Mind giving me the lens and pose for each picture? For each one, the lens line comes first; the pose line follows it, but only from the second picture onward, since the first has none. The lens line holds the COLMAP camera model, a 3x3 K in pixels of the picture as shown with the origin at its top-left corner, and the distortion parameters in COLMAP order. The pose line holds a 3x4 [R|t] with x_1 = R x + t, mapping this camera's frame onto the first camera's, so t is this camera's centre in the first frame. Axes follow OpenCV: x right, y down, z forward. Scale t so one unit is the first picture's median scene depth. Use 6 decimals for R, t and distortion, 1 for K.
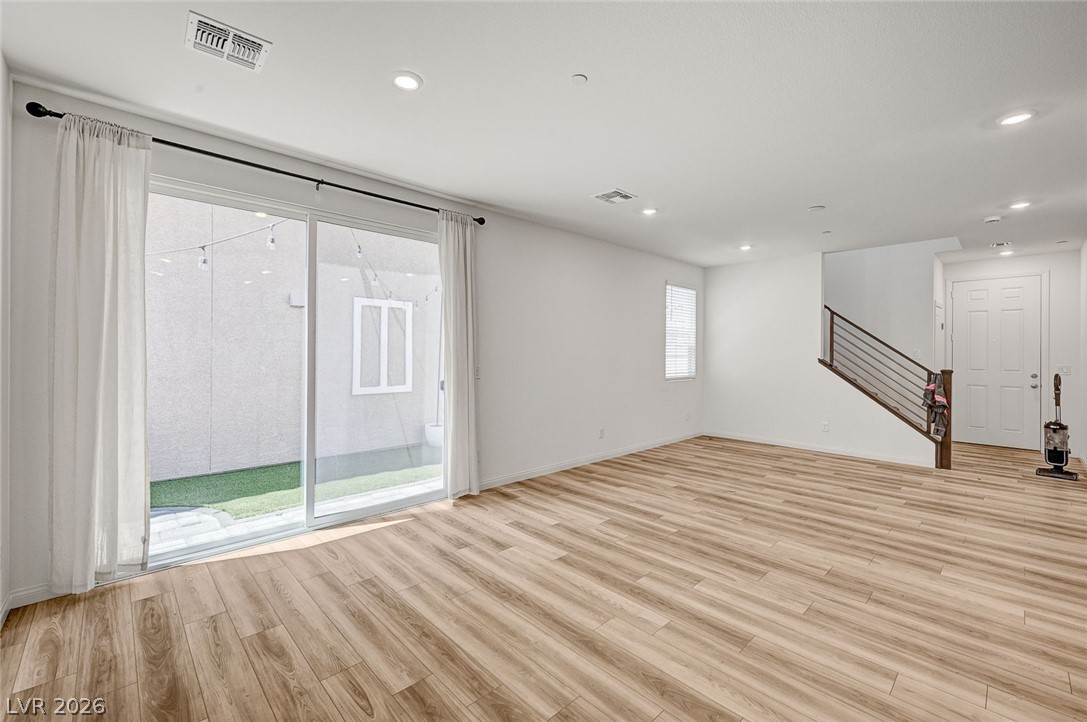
lens RADIAL K [[460.5, 0, 536.4], [0, 460.5, 352.5], [0, 0, 1]] dist [-0.002795, 0.000840]
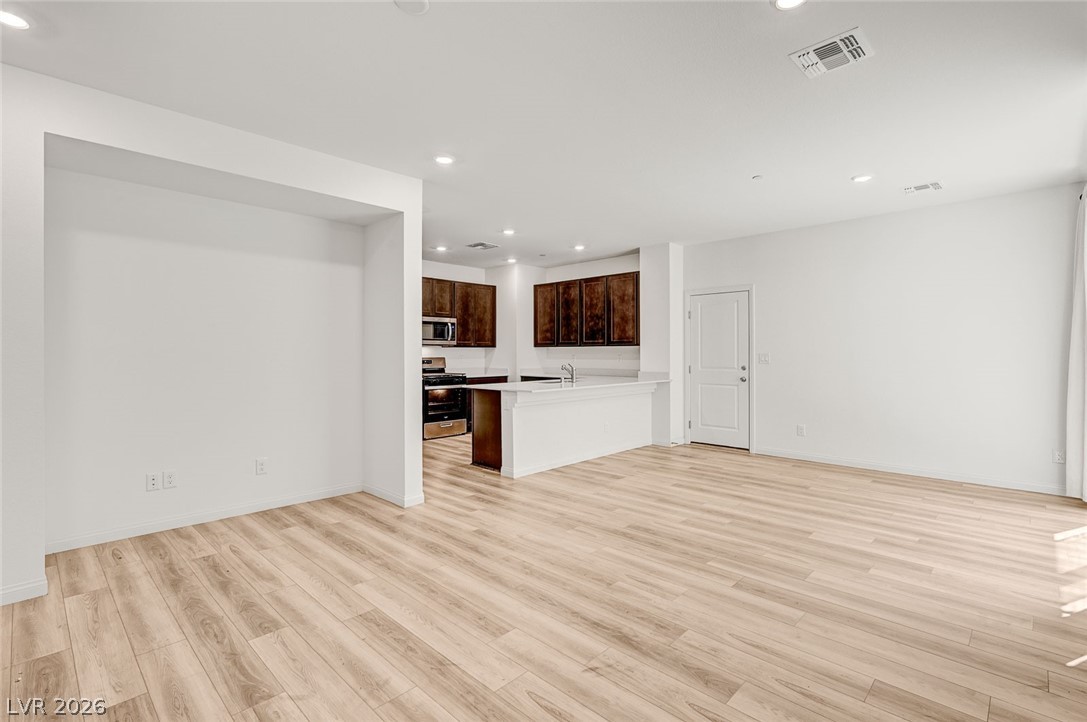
lens RADIAL K [[499.7, 0, 544.0], [0, 499.7, 353.9], [0, 0, 1]] dist [-0.003275, 0.001265]
pose [[-0.998980, -0.004511, -0.044934, 0.548989], [-0.004814, 0.999966, 0.006647, 0.019147], [0.044902, 0.006857, -0.998968, 1.614524]]
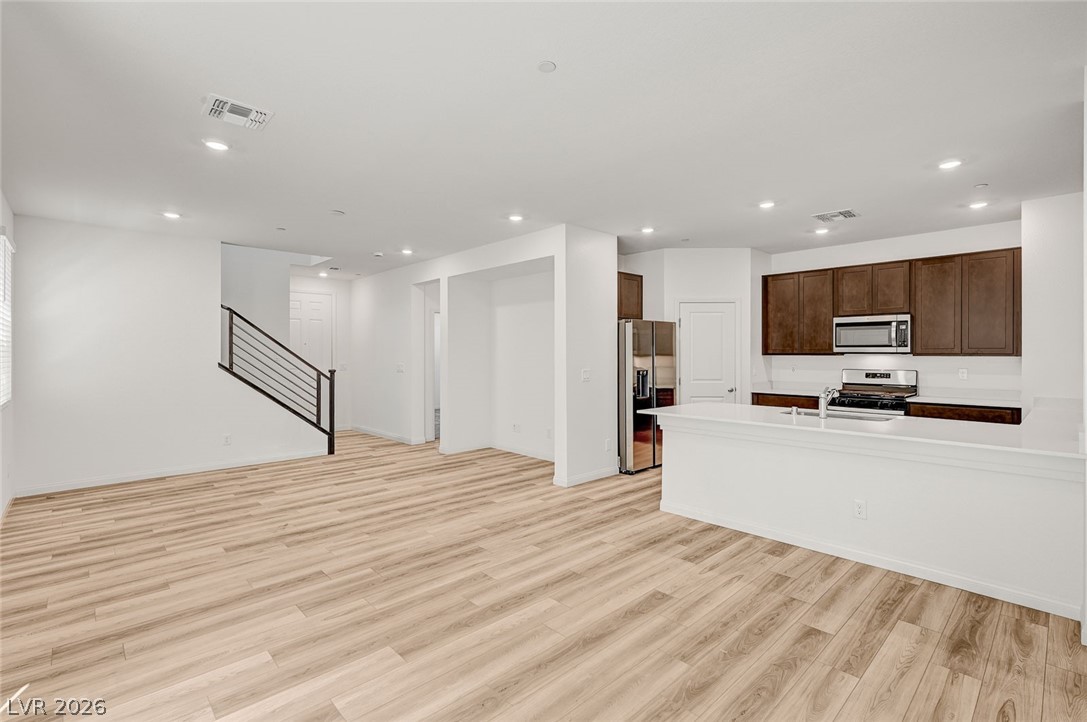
lens RADIAL K [[499.7, 0, 560.1], [0, 499.7, 350.9], [0, 0, 1]] dist [-0.003275, 0.001265]
pose [[-0.021592, -0.001257, 0.999766, -0.544652], [0.004704, 0.999988, 0.001359, -0.012840], [-0.999756, 0.004733, -0.021586, 0.585024]]
